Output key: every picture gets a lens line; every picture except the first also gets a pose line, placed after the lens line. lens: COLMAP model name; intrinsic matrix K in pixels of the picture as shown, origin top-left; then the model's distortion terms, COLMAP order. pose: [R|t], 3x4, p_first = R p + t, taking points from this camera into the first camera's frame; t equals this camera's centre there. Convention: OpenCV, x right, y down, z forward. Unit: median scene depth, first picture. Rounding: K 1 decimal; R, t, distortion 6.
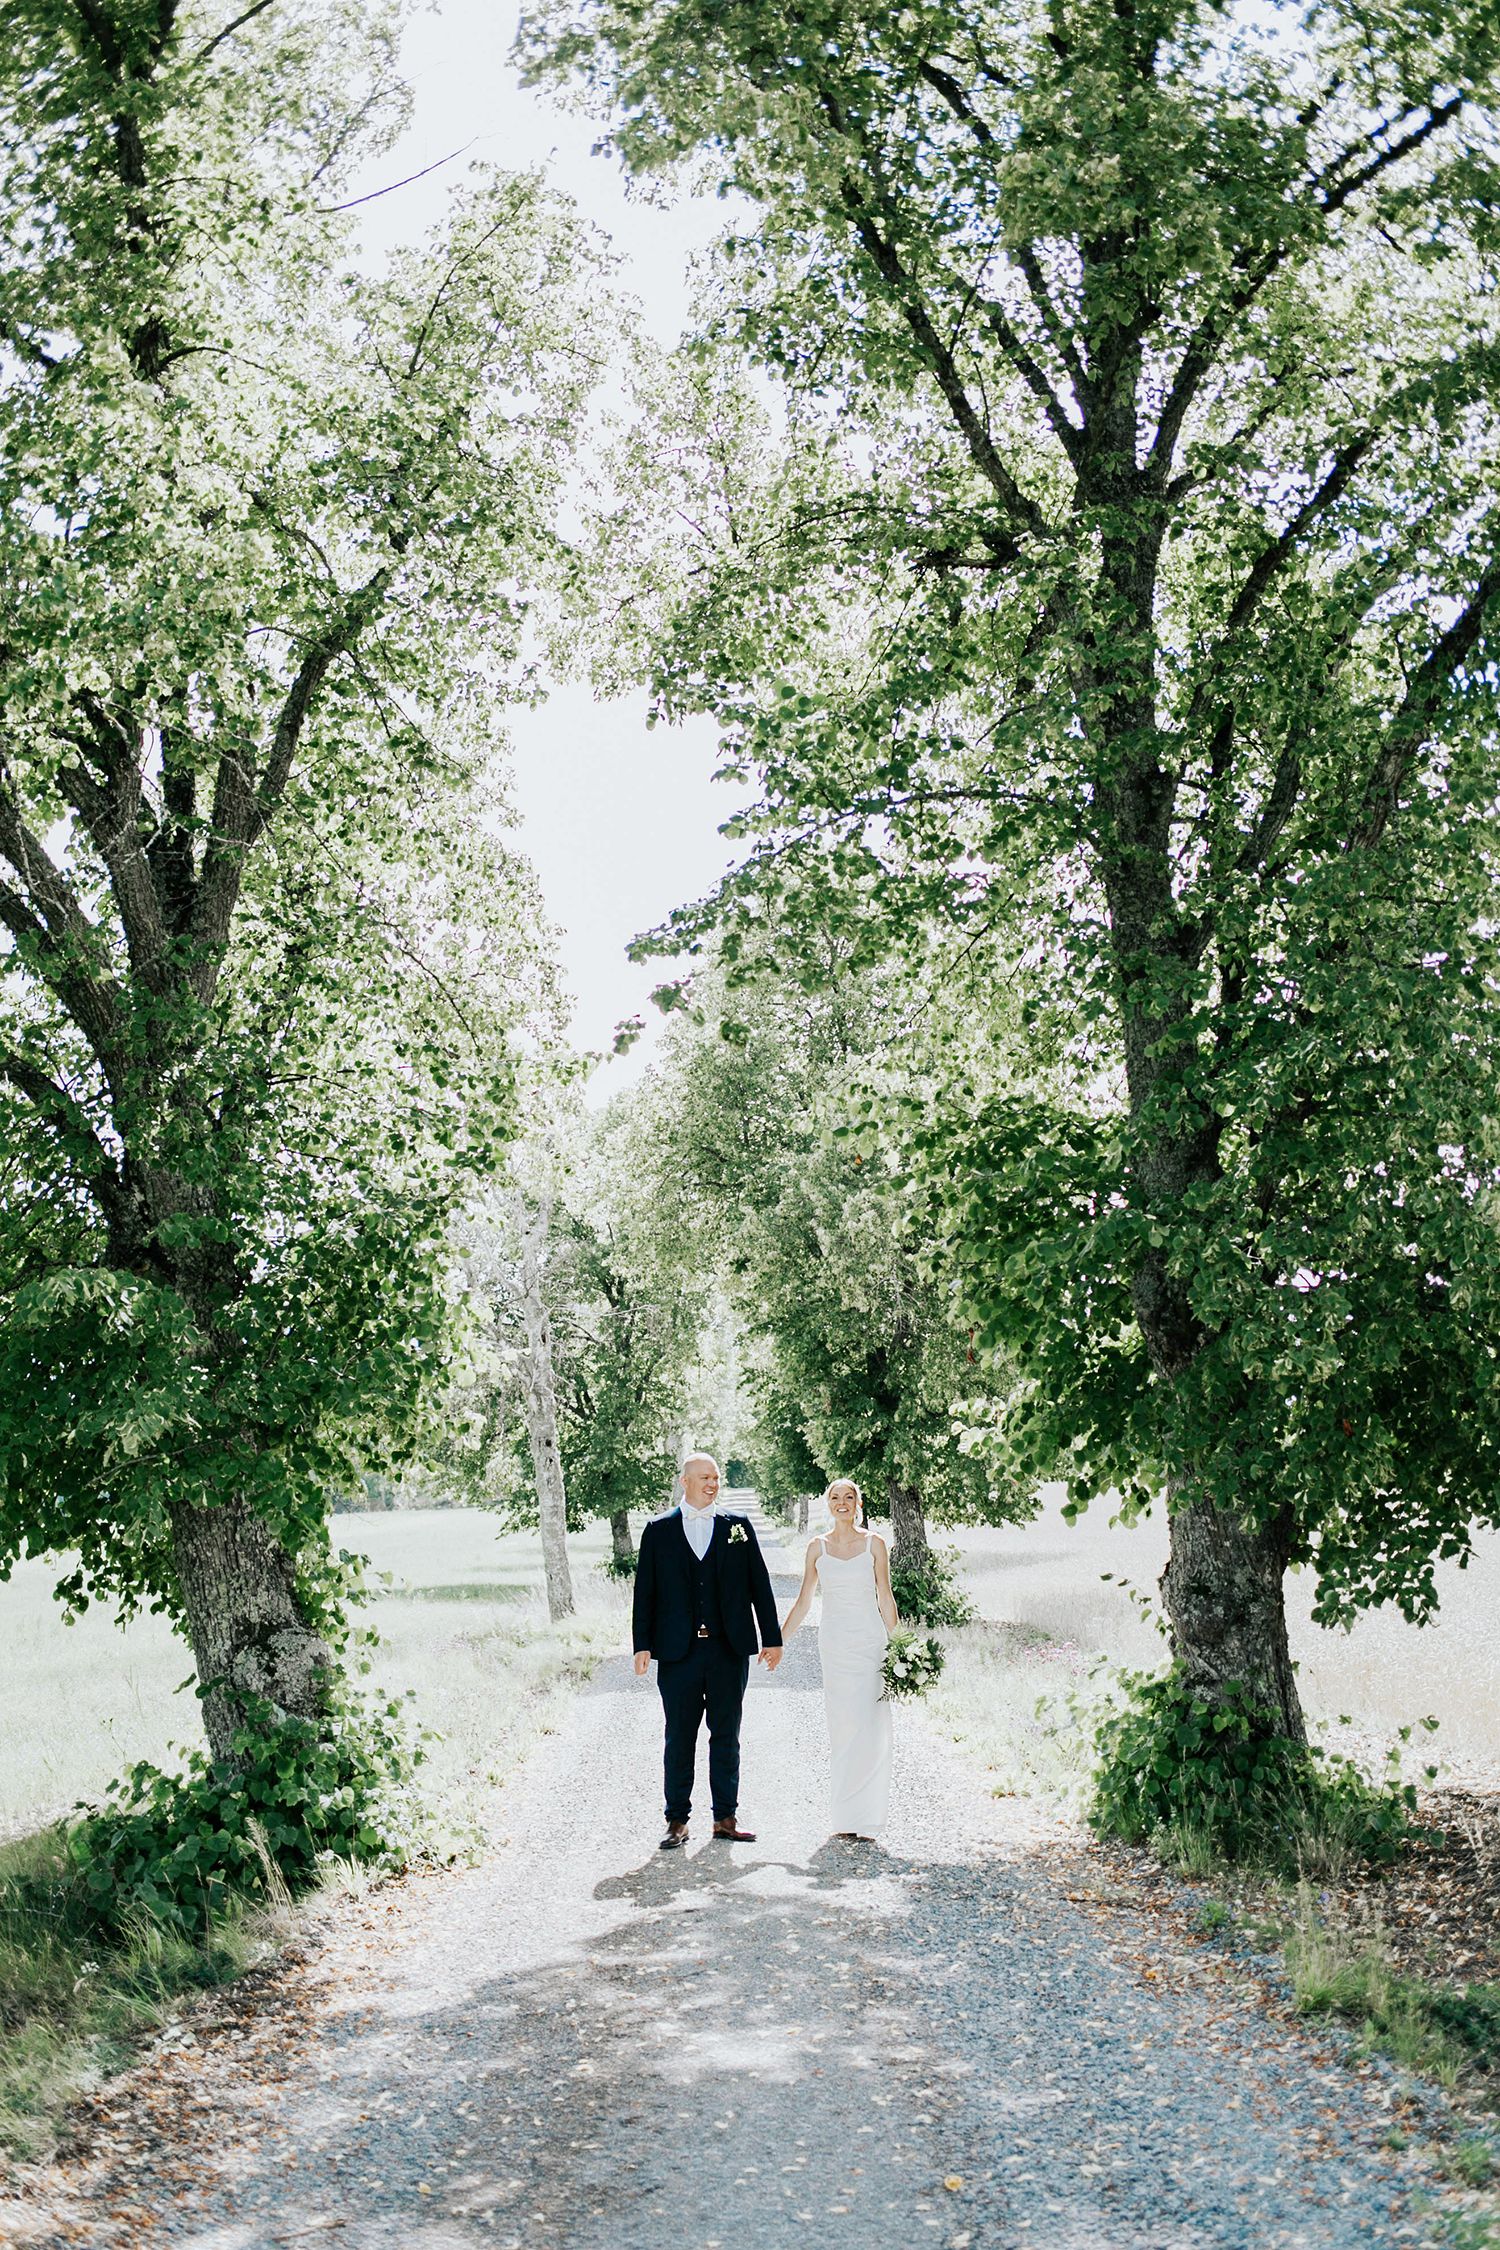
lens RADIAL K [[2156.7, 0, 750.0], [0, 2156.7, 1125.0], [0, 0, 1]] dist [-0.057300, 0.029564]
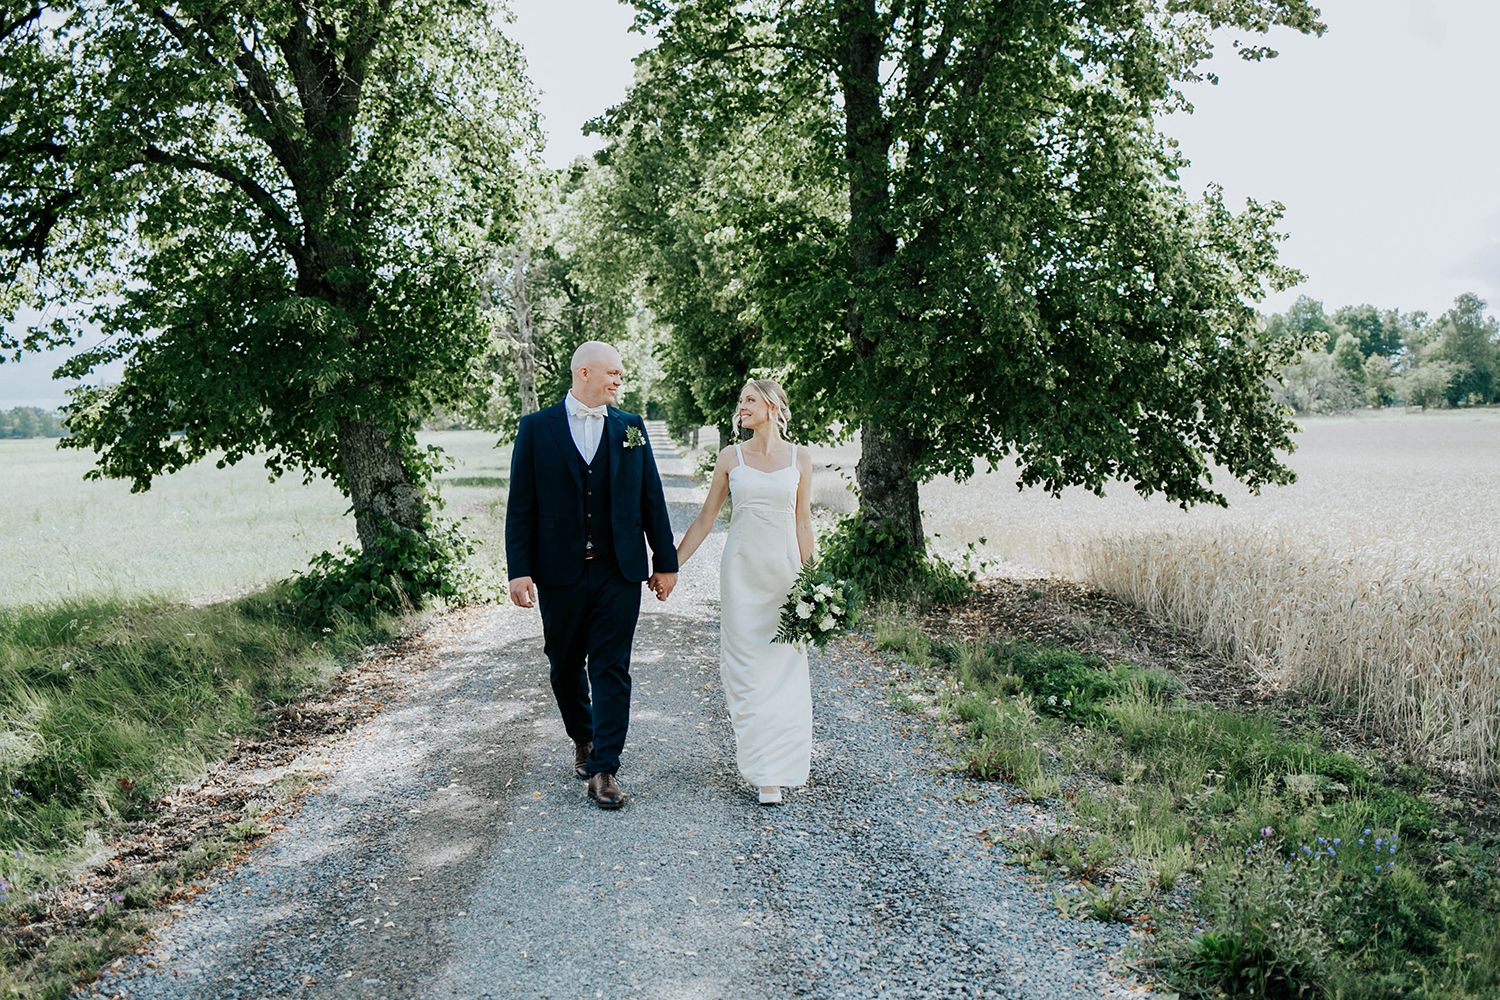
lens RADIAL K [[1496.6, 0, 751.7], [0, 1496.6, 472.0], [0, 0, 1]] dist [-0.005754, 0.007295]
pose [[0.998062, 0.018534, 0.059404, 0.017363], [-0.029986, 0.979717, 0.198129, -0.049634], [-0.054527, -0.199526, 0.978374, -0.321234]]
